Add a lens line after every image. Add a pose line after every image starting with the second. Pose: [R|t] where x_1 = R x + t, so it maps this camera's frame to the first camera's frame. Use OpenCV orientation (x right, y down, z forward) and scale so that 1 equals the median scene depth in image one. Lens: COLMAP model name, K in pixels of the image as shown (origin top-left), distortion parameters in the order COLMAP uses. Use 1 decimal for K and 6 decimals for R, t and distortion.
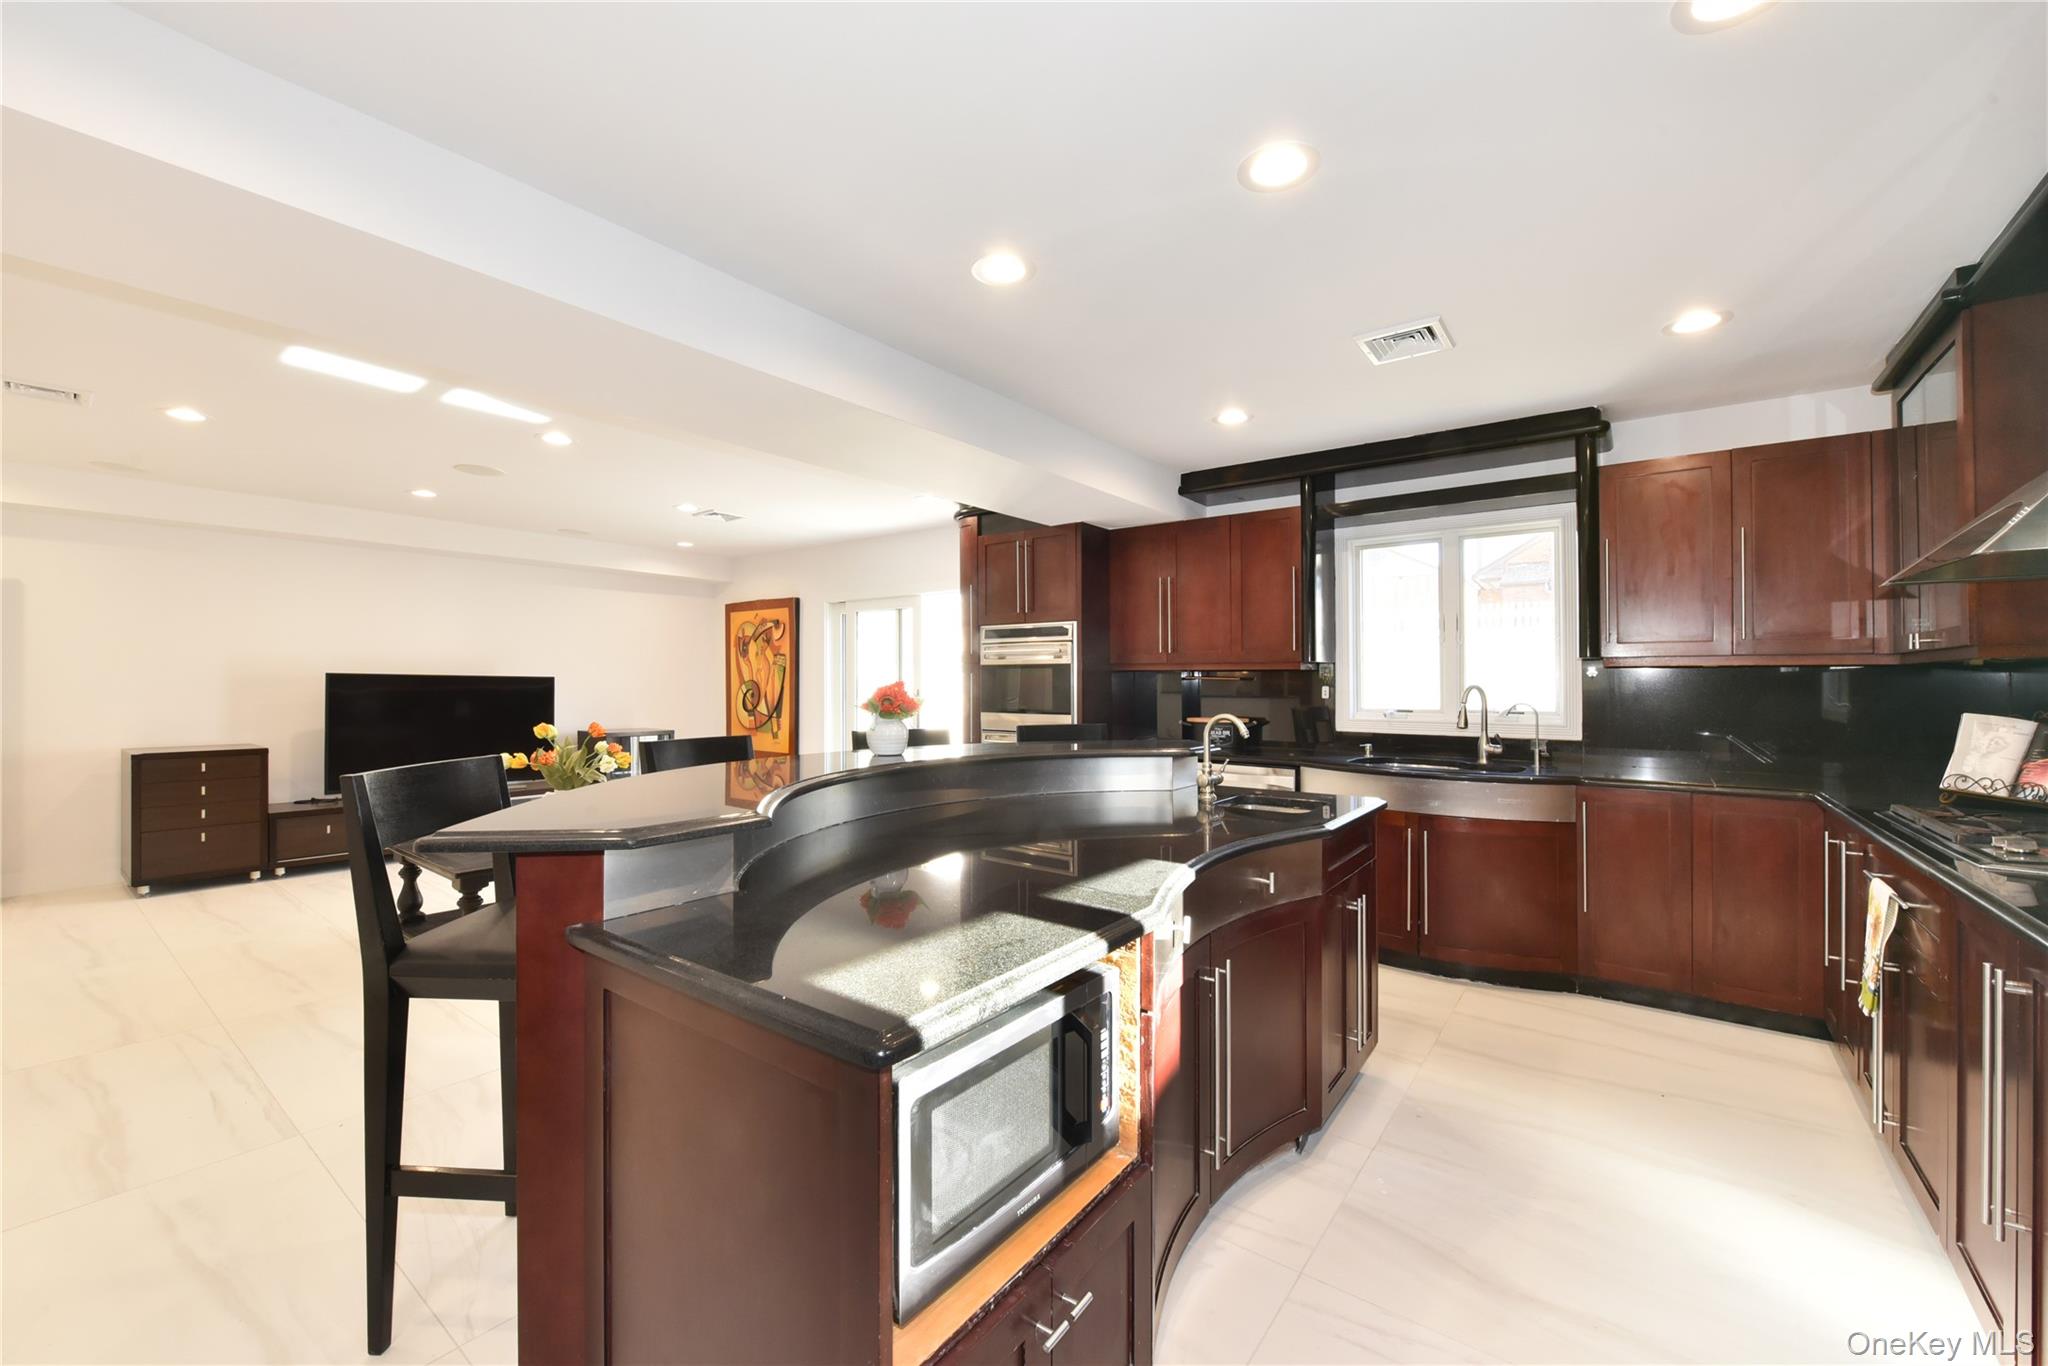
lens RADIAL K [[821.8, 0, 1013.8], [0, 821.8, 680.5], [0, 0, 1]] dist [-0.002612, -0.000091]
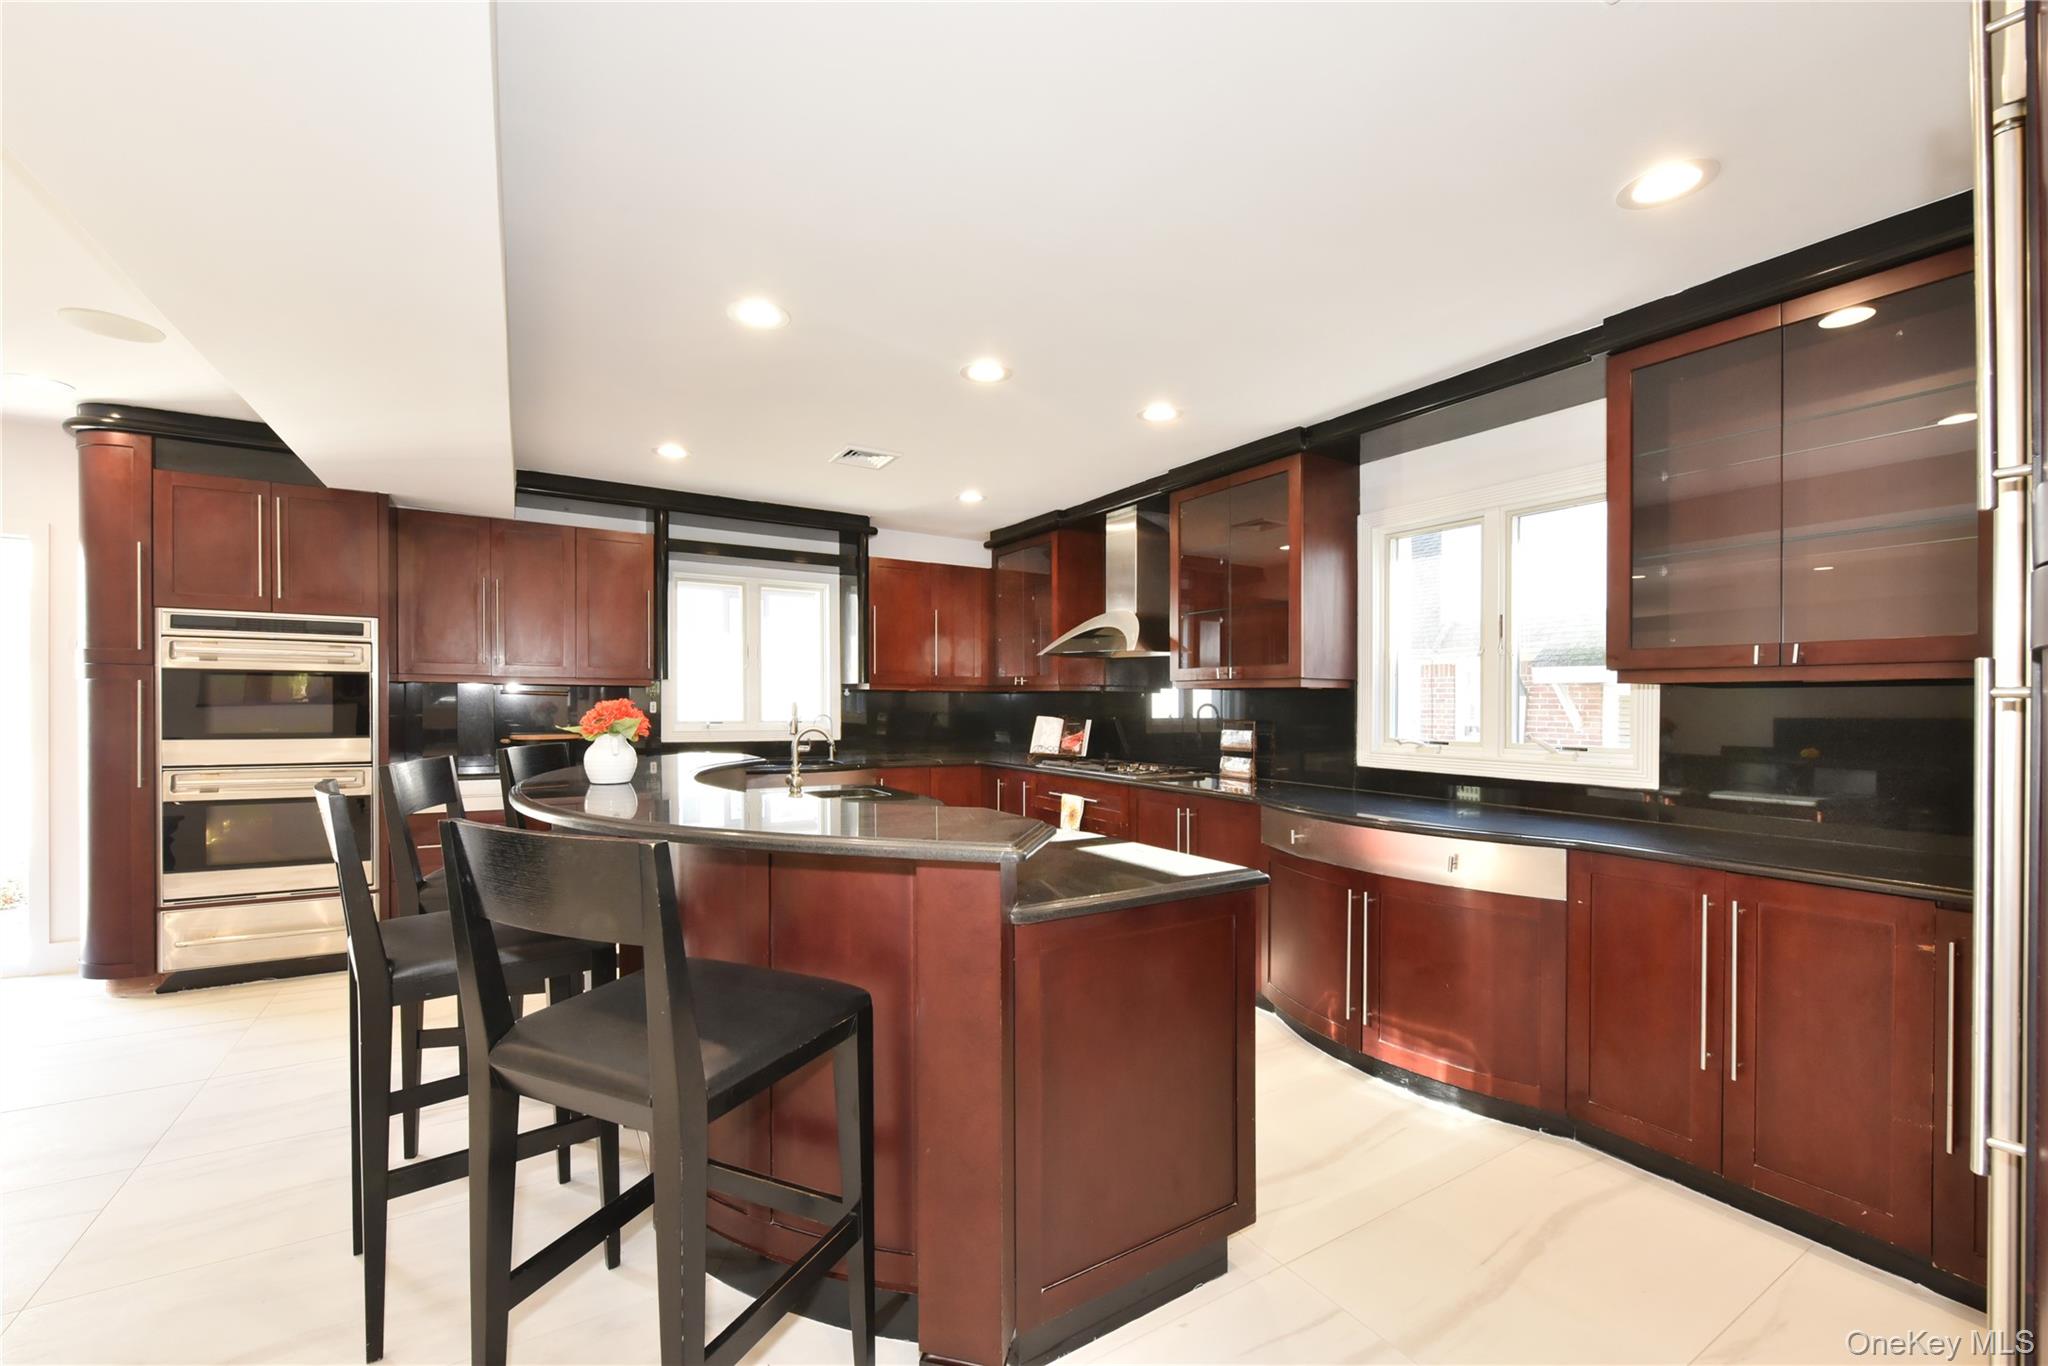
lens RADIAL K [[820.3, 0, 1019.6], [0, 820.3, 696.6], [0, 0, 1]] dist [-0.007780, 0.000136]
pose [[0.371757, 0.009838, 0.928278, -0.470275], [-0.008678, 0.999937, -0.007122, 0.003227], [-0.928290, -0.005408, 0.371819, 0.152514]]
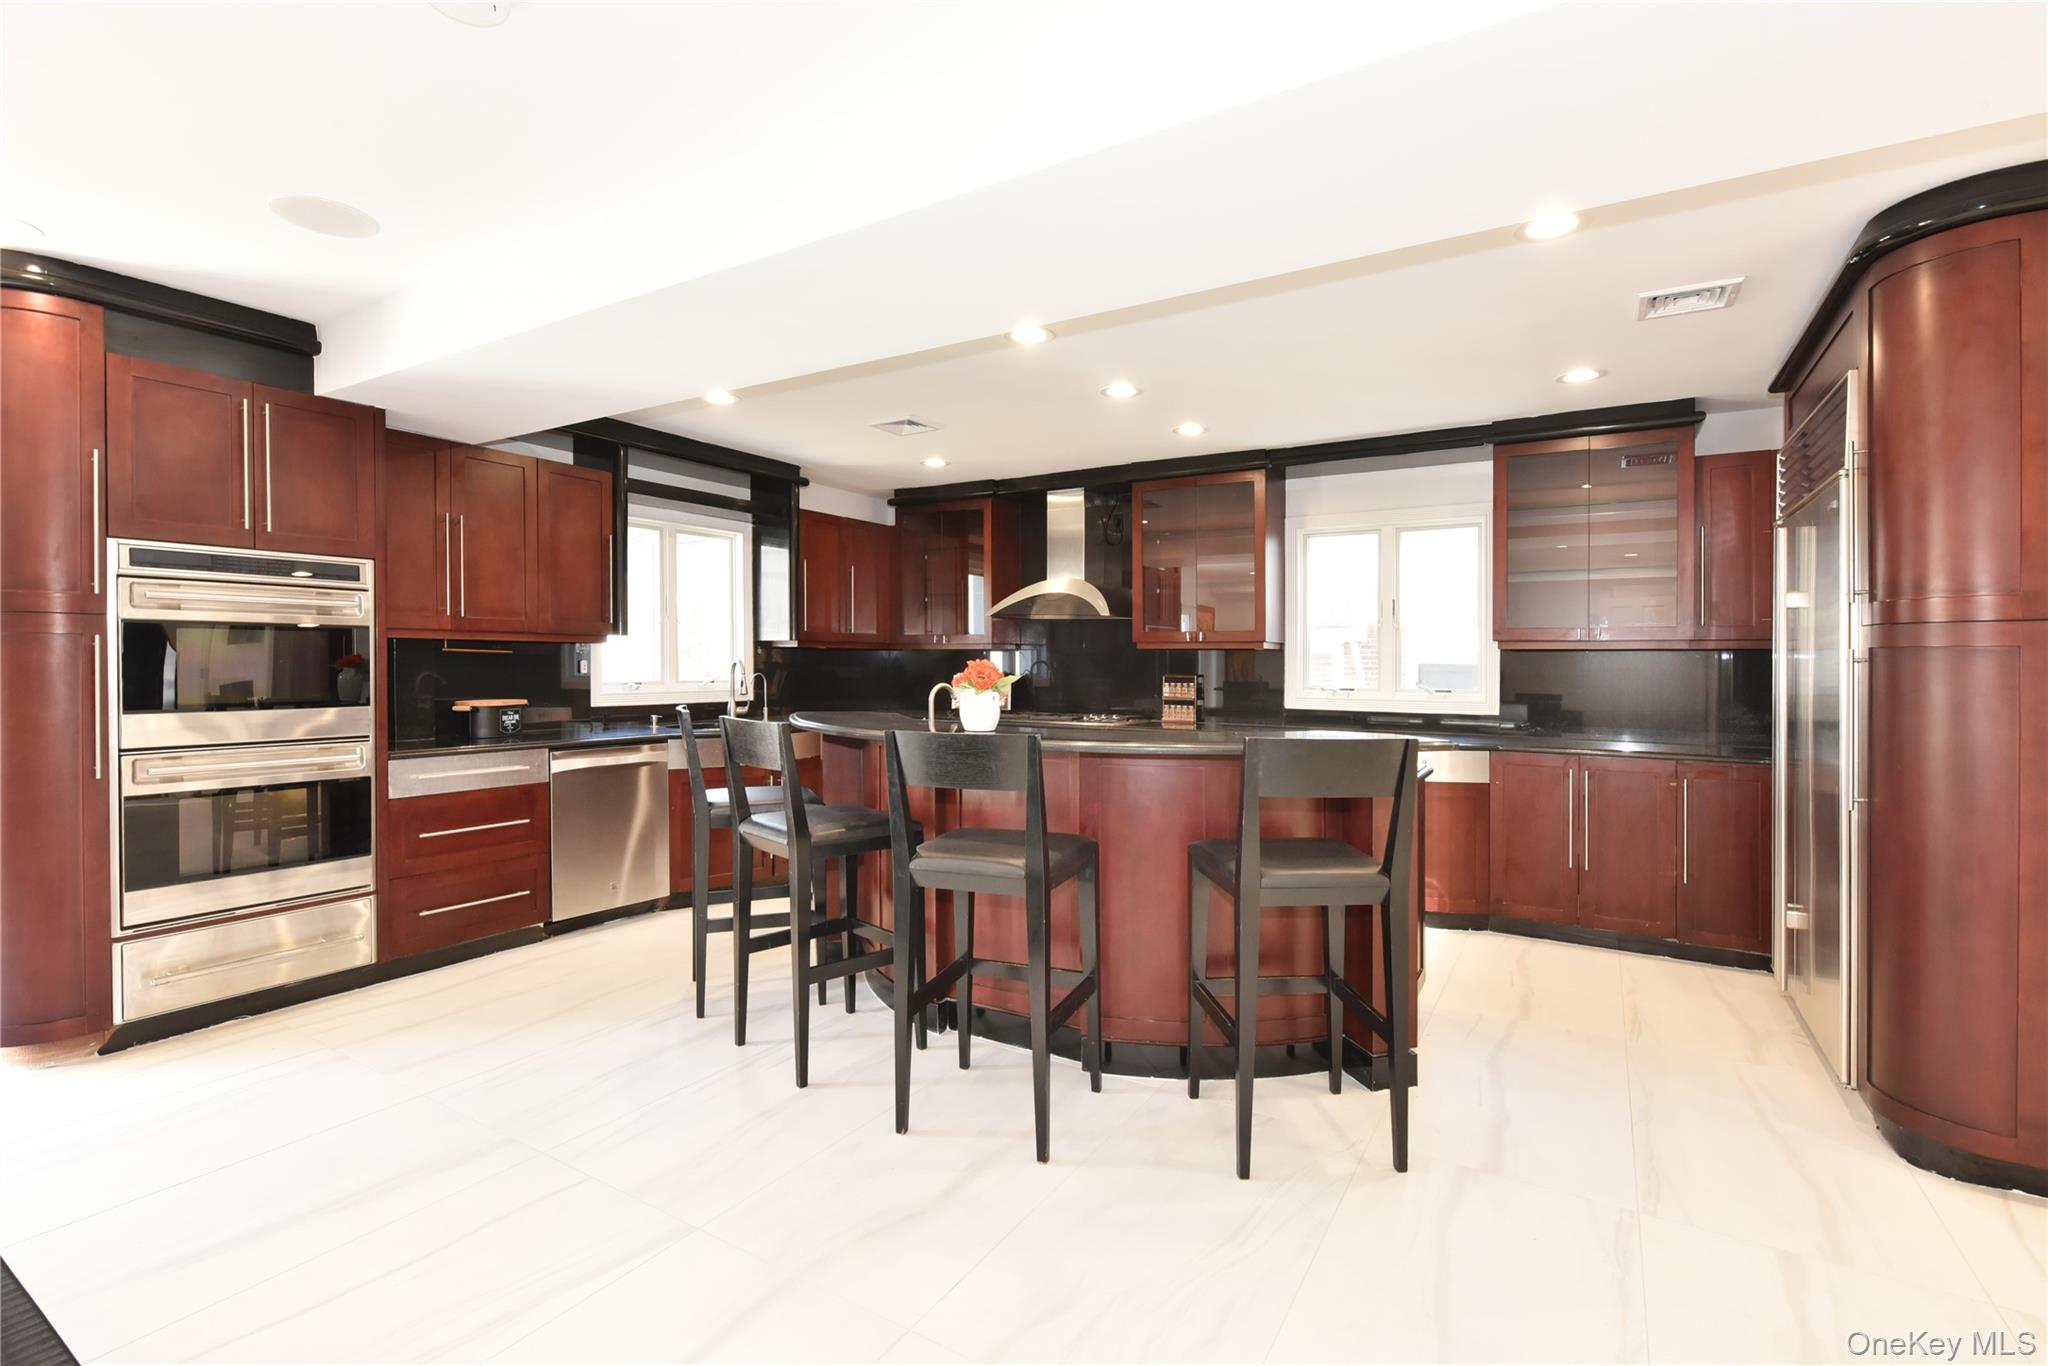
lens RADIAL K [[940.6, 0, 1030.7], [0, 940.6, 660.9], [0, 0, 1]] dist [-0.005032, -0.000188]
pose [[-0.106347, -0.001685, 0.994328, -0.793596], [-0.006866, 0.999976, 0.000960, 0.002500], [-0.994305, -0.006725, -0.106356, 0.629077]]
